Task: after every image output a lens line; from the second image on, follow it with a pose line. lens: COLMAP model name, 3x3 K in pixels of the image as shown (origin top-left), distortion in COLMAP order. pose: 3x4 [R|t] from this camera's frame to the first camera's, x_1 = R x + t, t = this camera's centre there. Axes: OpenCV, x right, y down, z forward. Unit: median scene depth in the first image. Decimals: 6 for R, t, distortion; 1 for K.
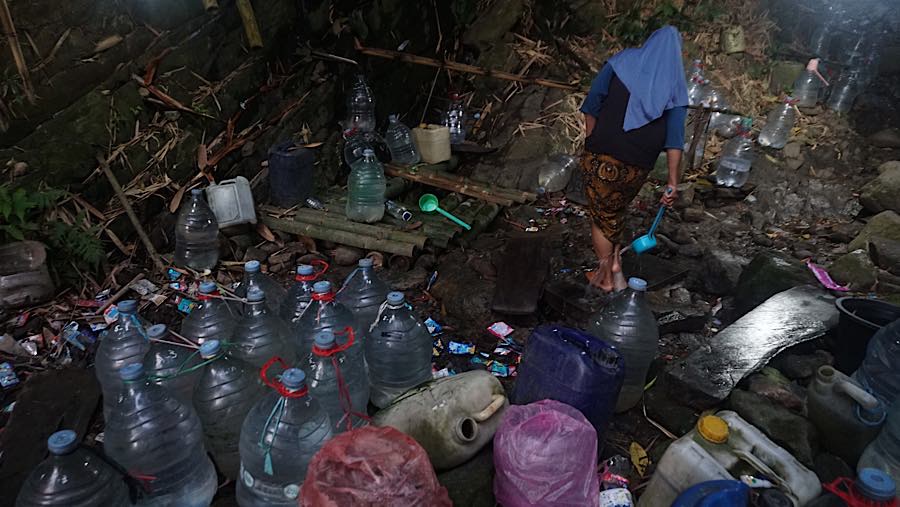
lens RADIAL K [[655.3, 0, 450.0], [0, 655.3, 253.5], [0, 0, 1]] dist [-0.022210, 0.005566]
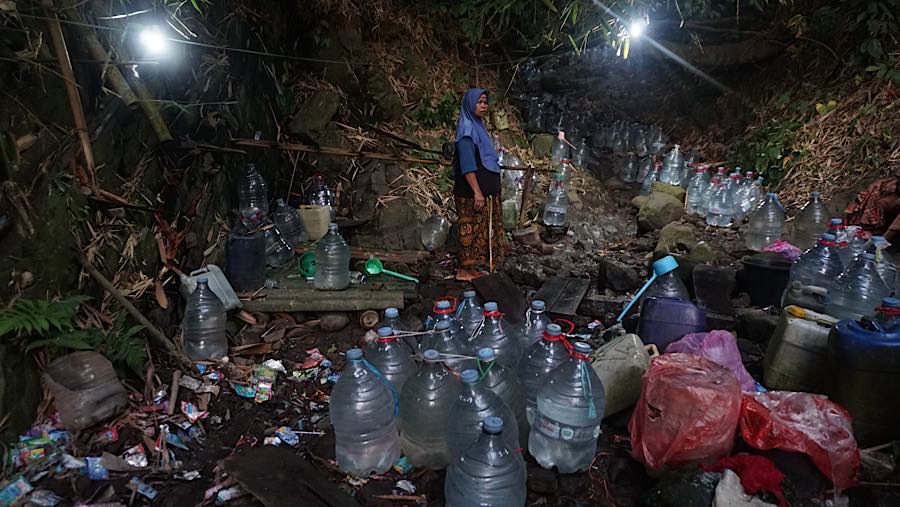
lens RADIAL K [[655.3, 0, 450.0], [0, 655.3, 253.5], [0, 0, 1]] dist [-0.022210, 0.005566]
pose [[0.856890, -0.134967, 0.497517, -0.386125], [0.200110, 0.976523, -0.079745, 0.013245], [-0.475074, 0.167891, 0.863781, -0.024853]]
